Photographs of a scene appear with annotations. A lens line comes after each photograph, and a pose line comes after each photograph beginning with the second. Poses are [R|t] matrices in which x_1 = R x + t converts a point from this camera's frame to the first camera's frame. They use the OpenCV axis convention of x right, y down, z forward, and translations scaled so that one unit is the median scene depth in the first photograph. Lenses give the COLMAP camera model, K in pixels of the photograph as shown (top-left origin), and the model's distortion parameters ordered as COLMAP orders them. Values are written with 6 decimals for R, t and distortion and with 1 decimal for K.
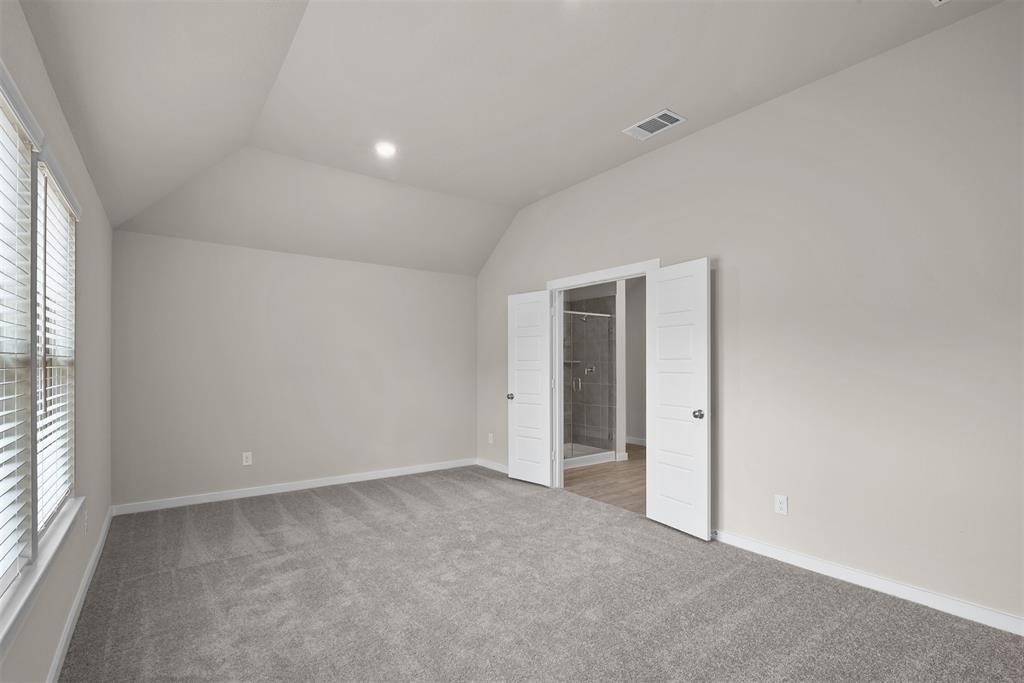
lens RADIAL K [[480.7, 0, 511.0], [0, 480.7, 364.4], [0, 0, 1]] dist [-0.001618, -0.000058]
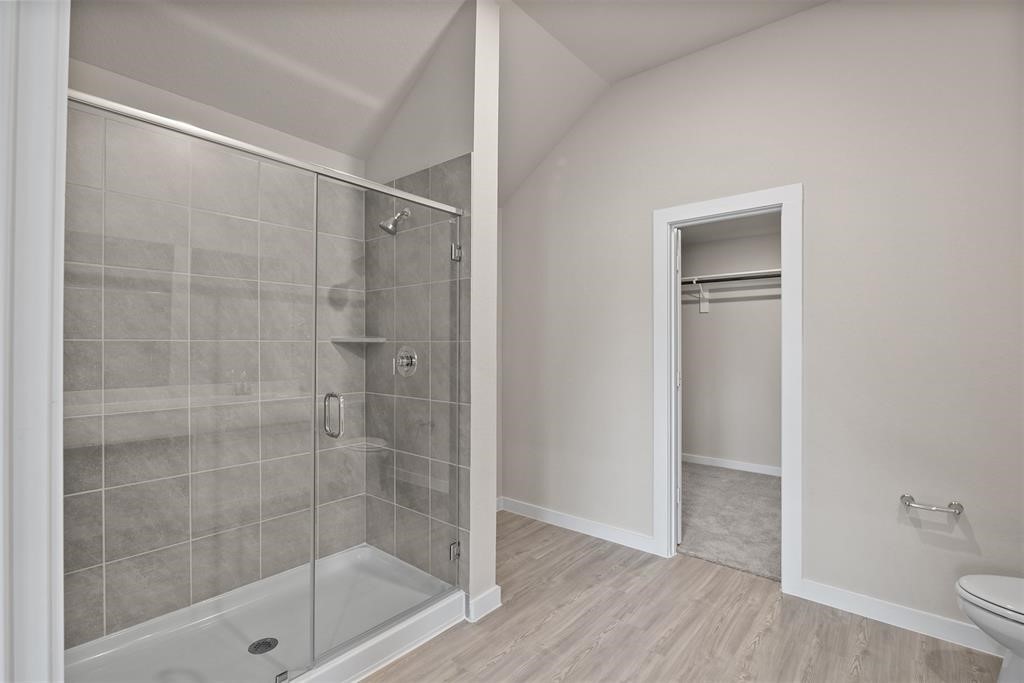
lens RADIAL K [[467.1, 0, 512.8], [0, 467.1, 347.6], [0, 0, 1]] dist [-0.012505, 0.000425]
pose [[0.967356, 0.005687, 0.253357, 0.160280], [-0.005243, 0.999983, -0.002425, 0.001328], [-0.253366, 0.001018, 0.967370, 0.653200]]
